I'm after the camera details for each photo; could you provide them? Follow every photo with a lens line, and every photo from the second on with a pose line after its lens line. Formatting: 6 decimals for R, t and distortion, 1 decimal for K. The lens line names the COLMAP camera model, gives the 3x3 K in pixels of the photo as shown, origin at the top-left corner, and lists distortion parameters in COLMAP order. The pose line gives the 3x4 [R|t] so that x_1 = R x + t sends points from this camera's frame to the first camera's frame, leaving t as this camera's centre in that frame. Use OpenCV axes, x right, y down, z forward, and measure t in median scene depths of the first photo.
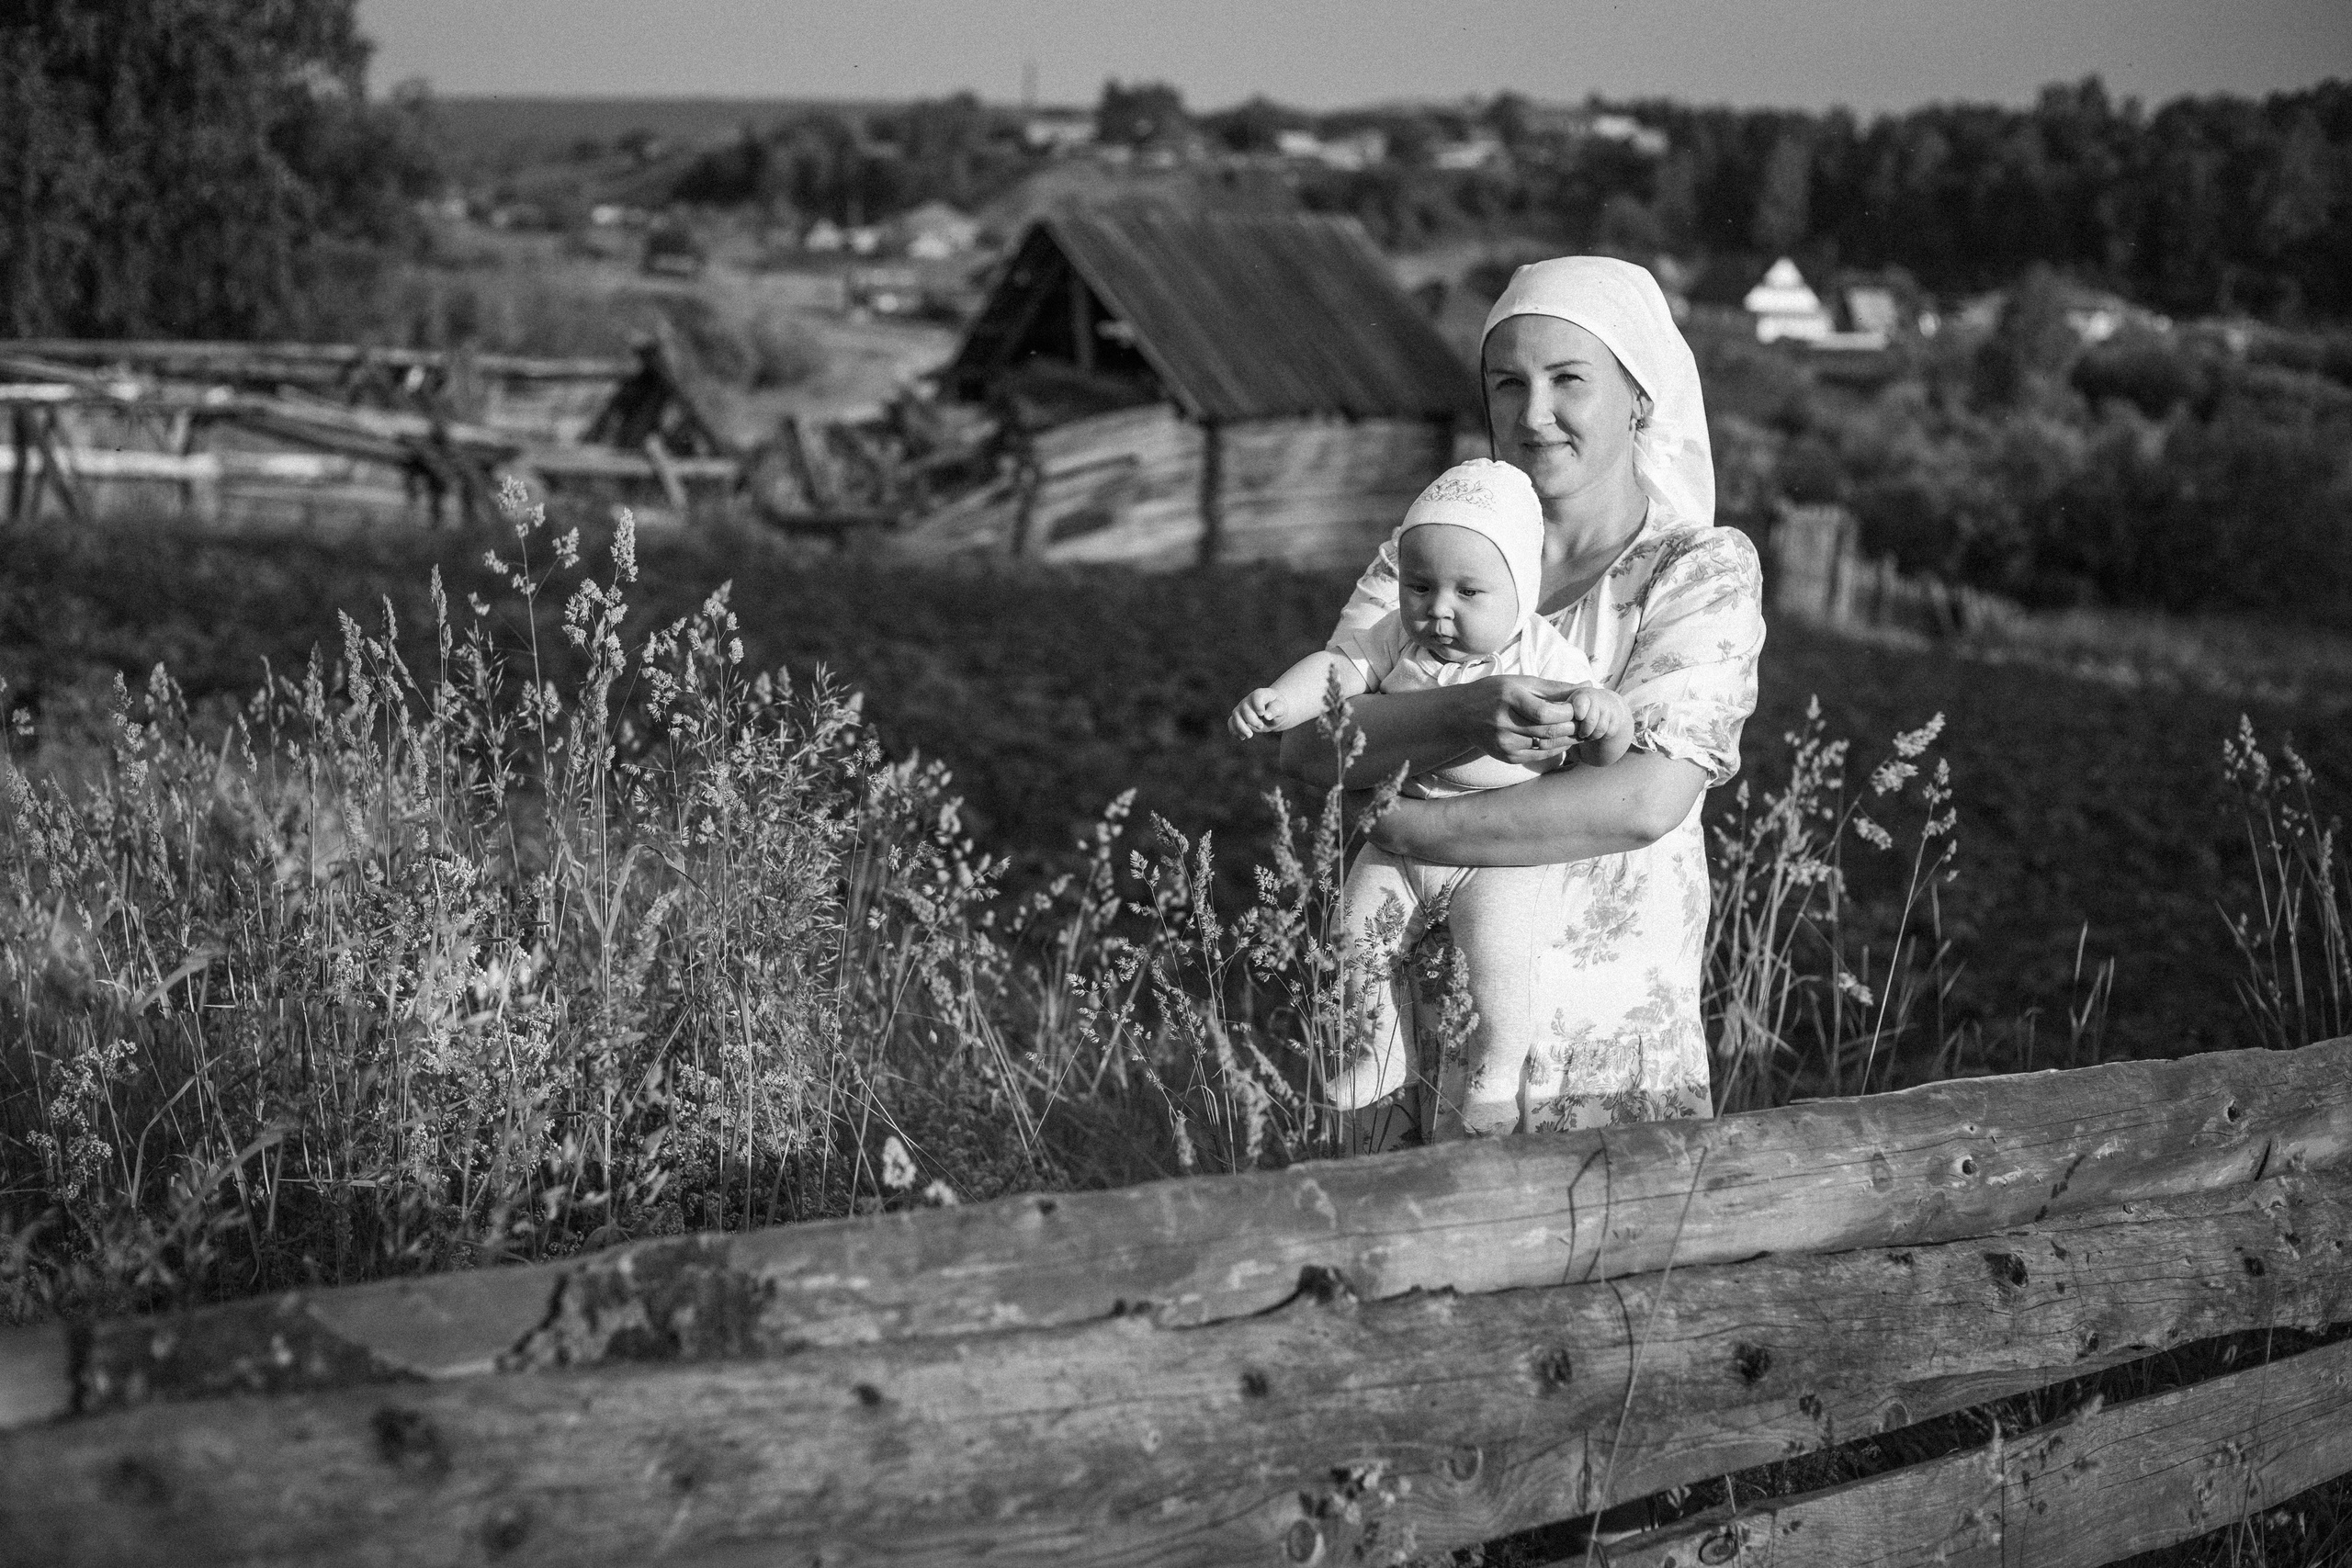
lens RADIAL K [[3570.0, 0, 1162.1], [0, 3570.0, 791.0], [0, 0, 1]] dist [-0.092559, 0.000000]
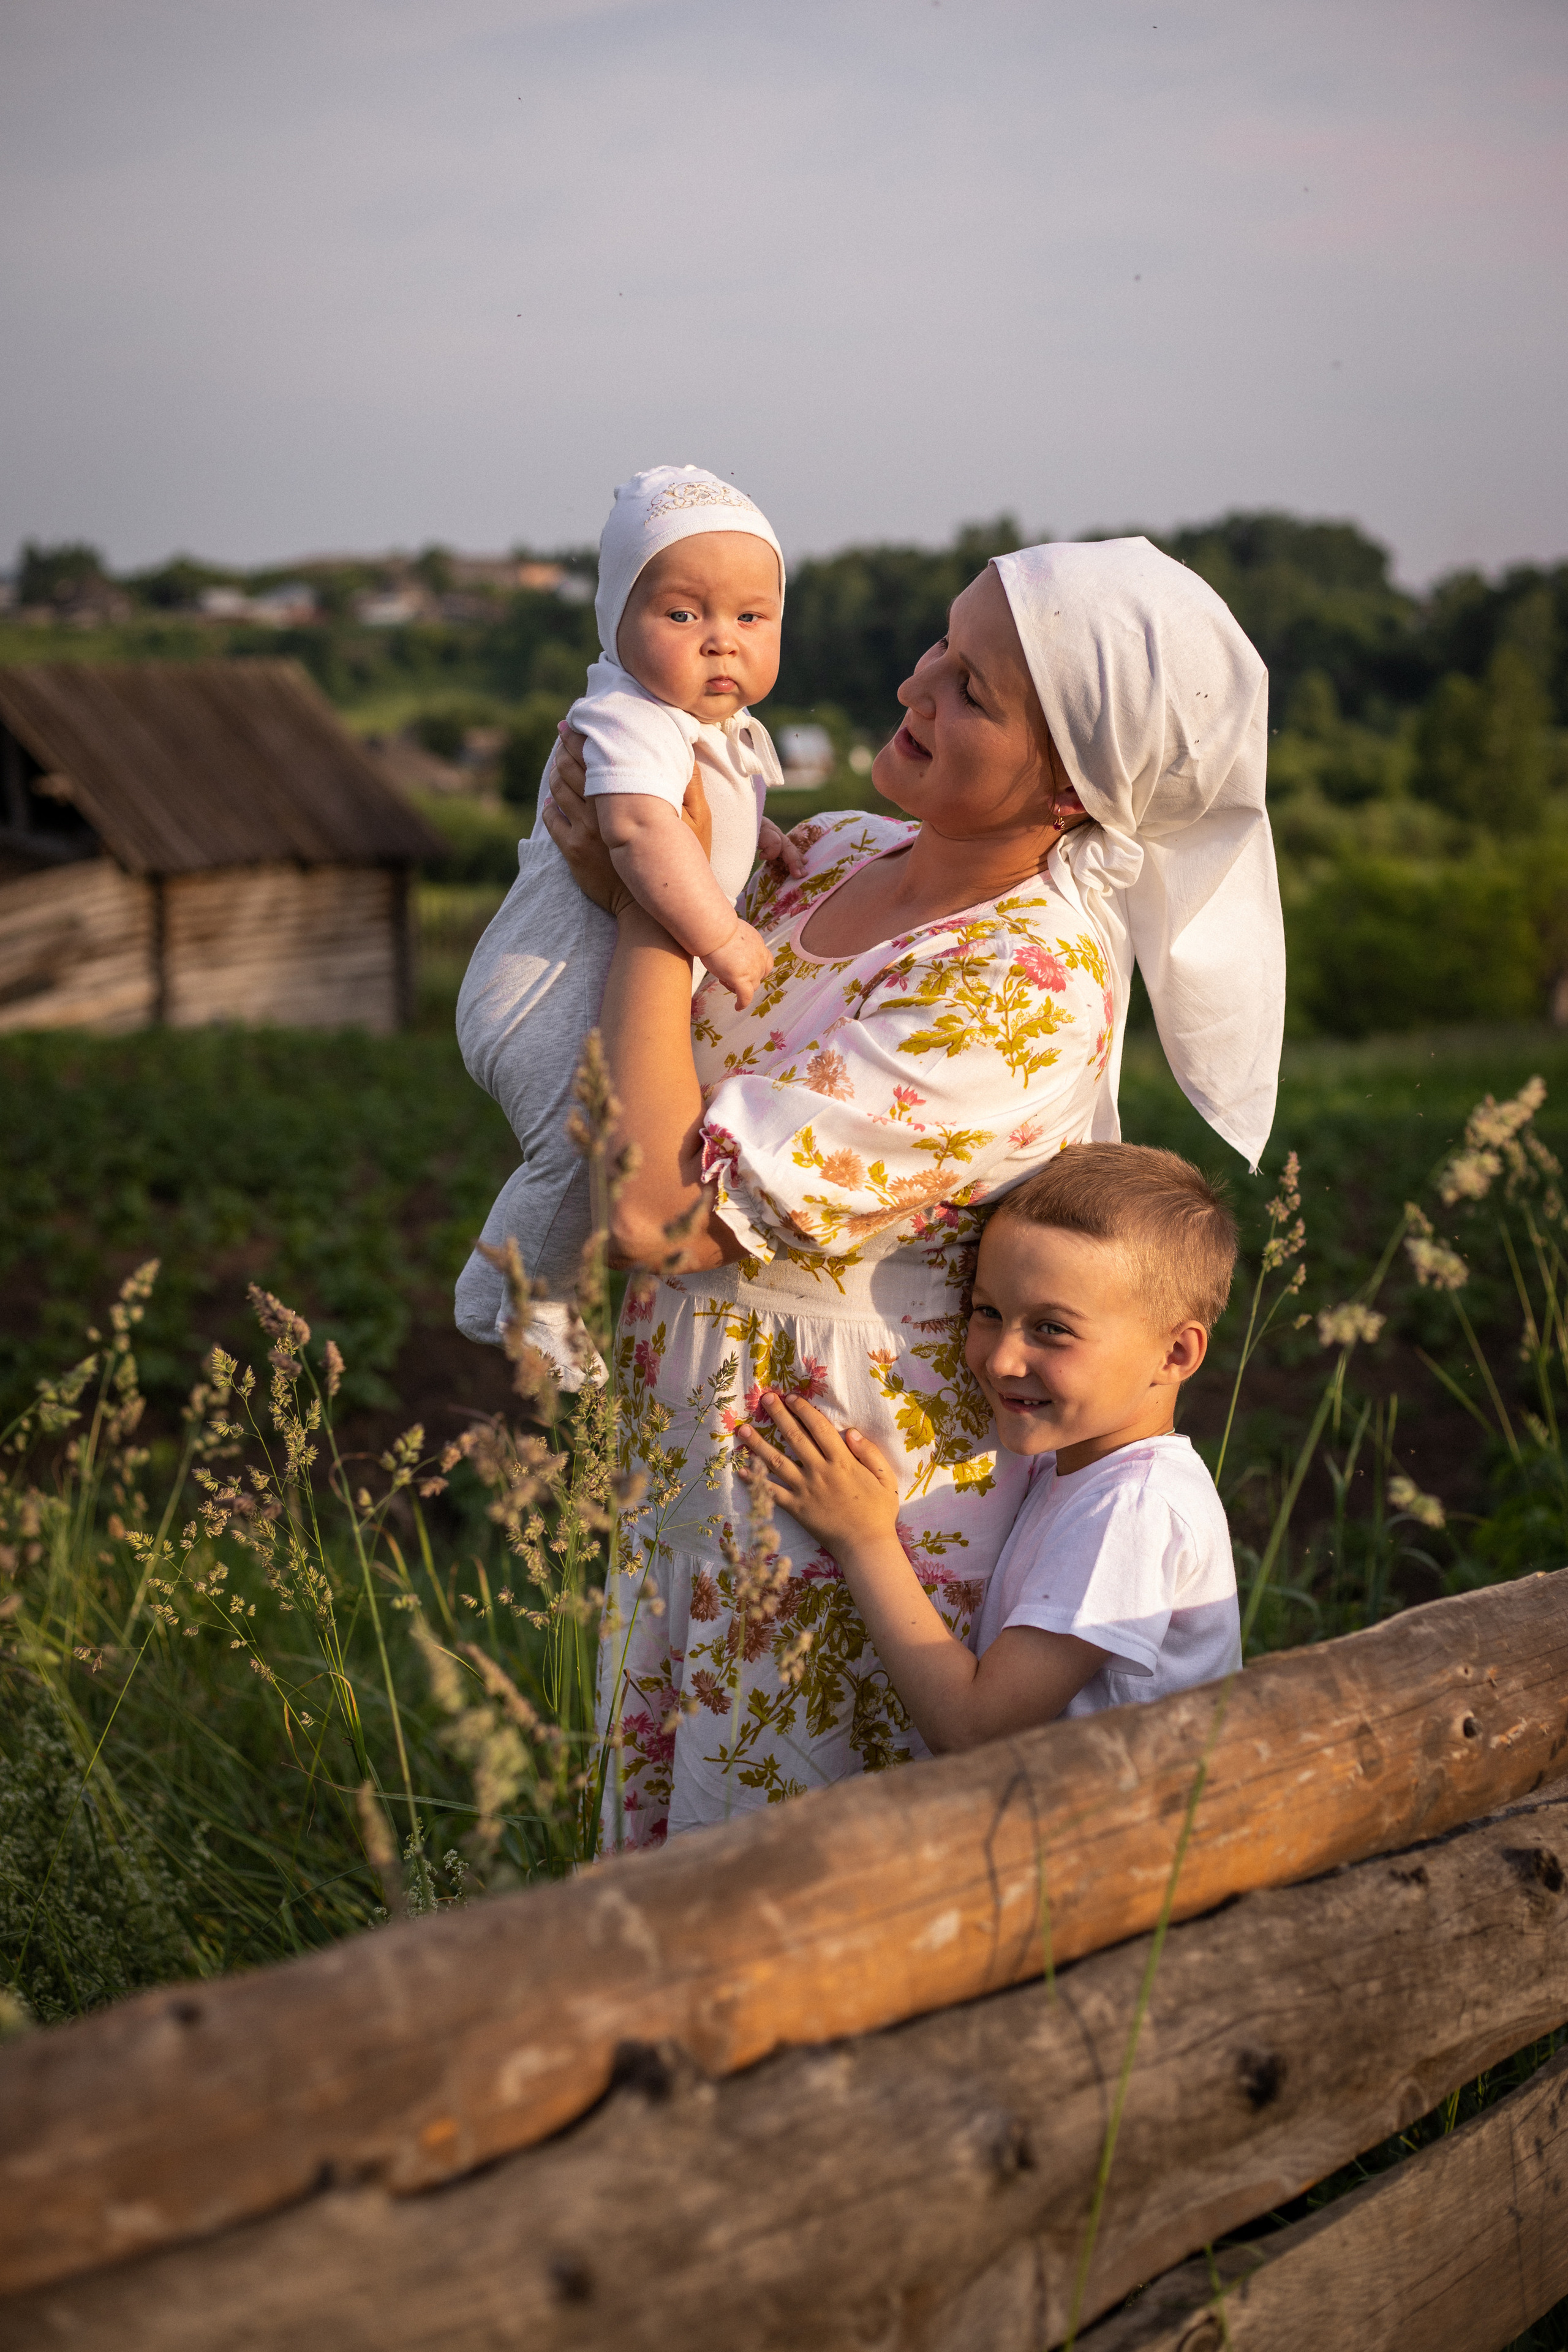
lens RADIAL K [[3570.3, 0, 846.7], [0, 3570.3, 1176.9], [0, 0, 1]] dist [-0.092559, 0.000000]
pose [[0.977979, -0.053513, 0.201724, -0.015948], [0.057222, 0.998282, -0.012599, -0.000272], [-0.200704, 0.023865, 0.979361, 0.192067]]
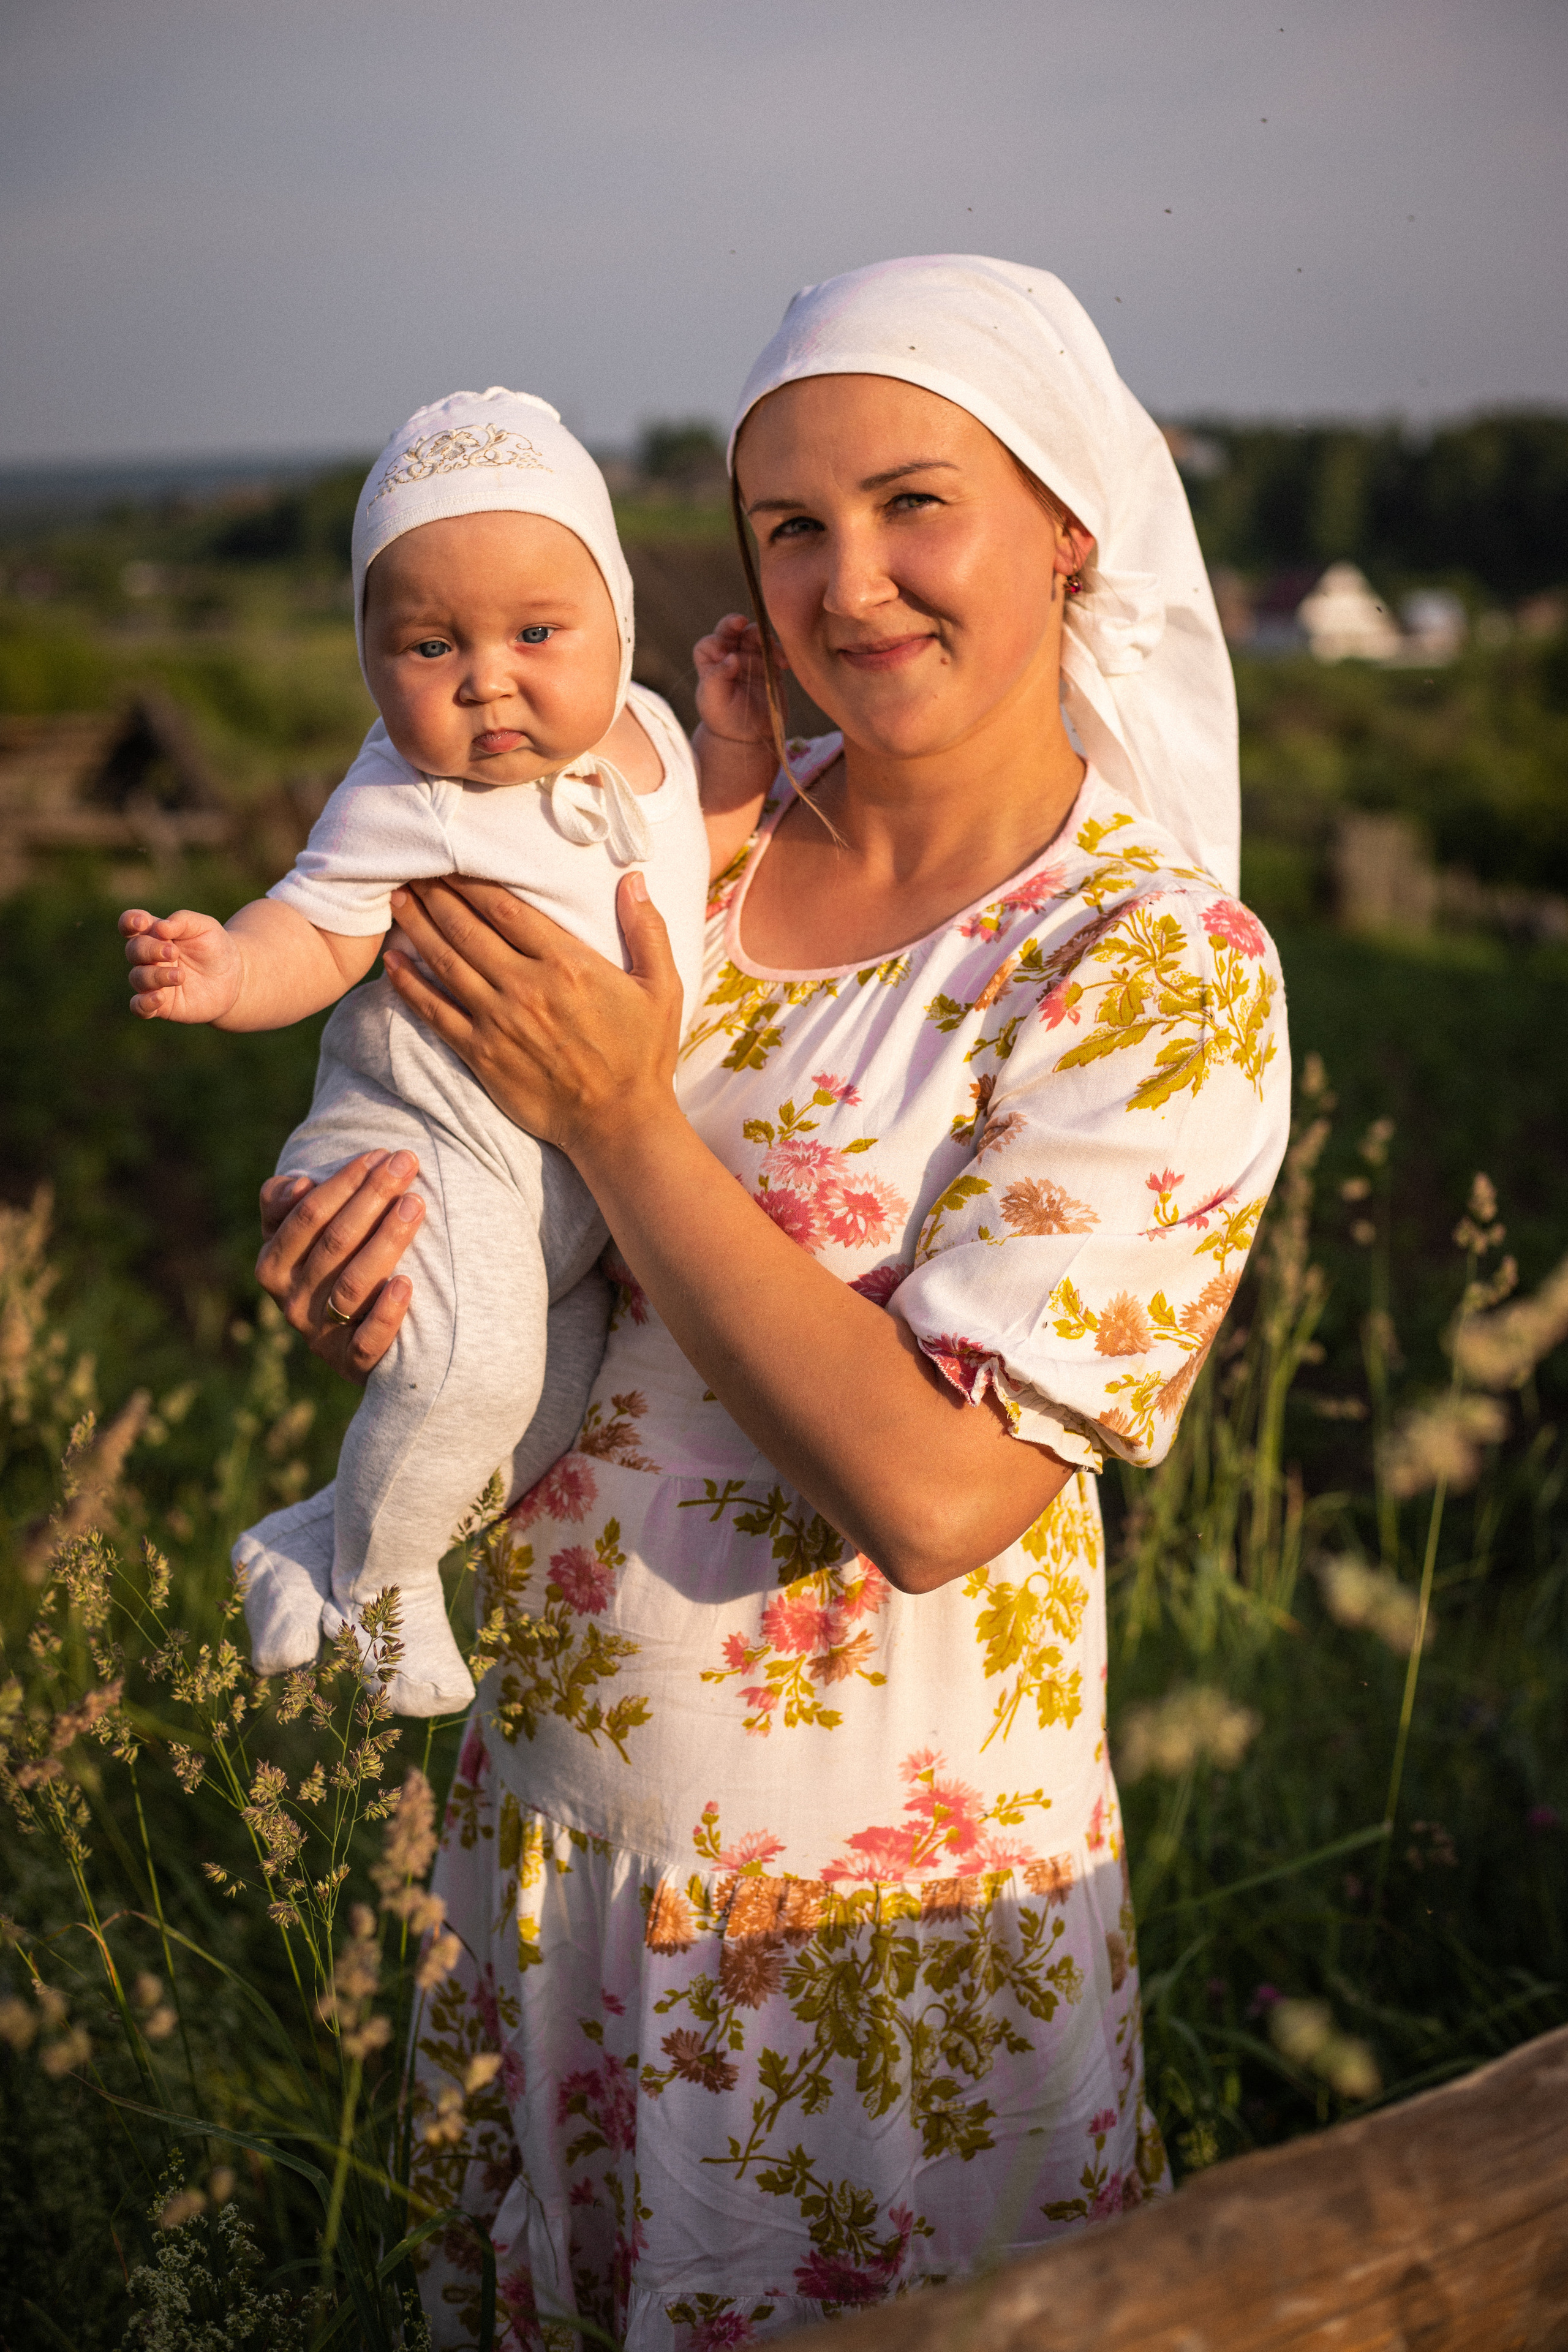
lens RADIAL K [[3570.3, 0, 781.9], [0, 3570.3, 1175.8], [0, 0, 1]] dist [-0.092559, 0.000000]
pose [[0.998932, -0.045358, 0.008829, 0.073009], [0.045257, 0.998911, 0.011355, -0.016818], [-0.009334, -0.010944, 0.999897, 0.332816]]
